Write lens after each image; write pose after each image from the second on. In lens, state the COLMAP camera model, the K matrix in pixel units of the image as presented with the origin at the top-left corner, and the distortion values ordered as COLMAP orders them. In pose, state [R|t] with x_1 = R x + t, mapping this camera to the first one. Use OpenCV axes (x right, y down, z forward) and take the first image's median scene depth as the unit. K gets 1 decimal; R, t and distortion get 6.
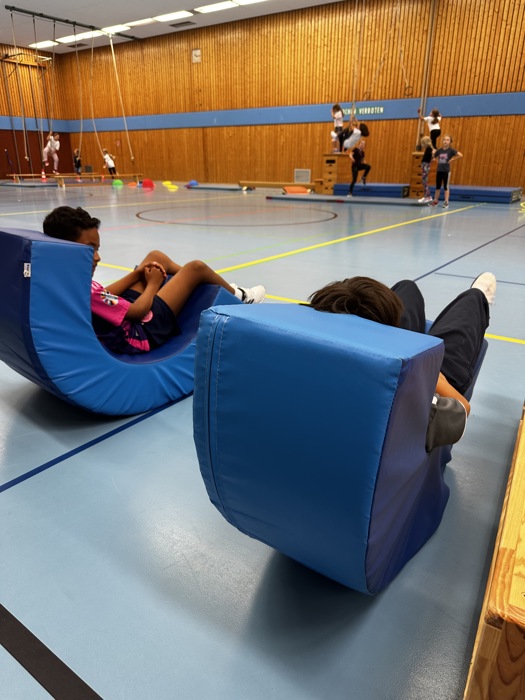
lens RADIAL K [[485.9, 0, 262.5], [0, 485.9, 350.0], [0, 0, 1]] dist [-0.001675, -0.003945]
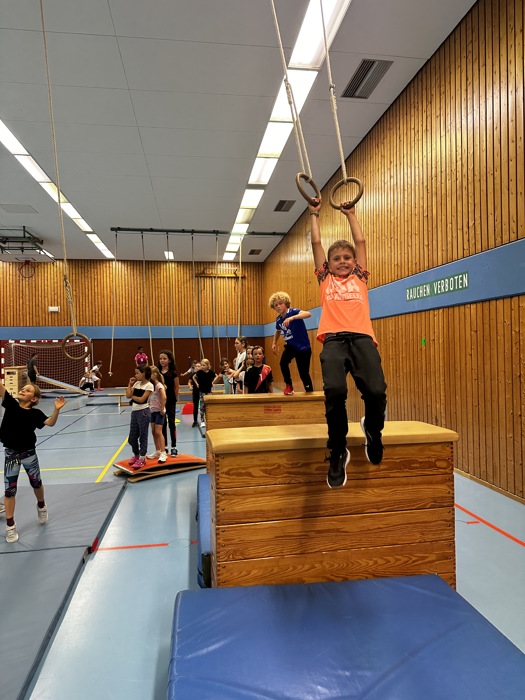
lens RADIAL K [[485.9, 0, 262.5], [0, 485.9, 350.0], [0, 0, 1]] dist [-0.001675, -0.003945]
pose [[0.690187, -0.008145, -0.723585, 0.402101], [-0.255654, 0.932709, -0.254353, -0.300080], [0.676966, 0.360539, 0.641661, 0.654403]]
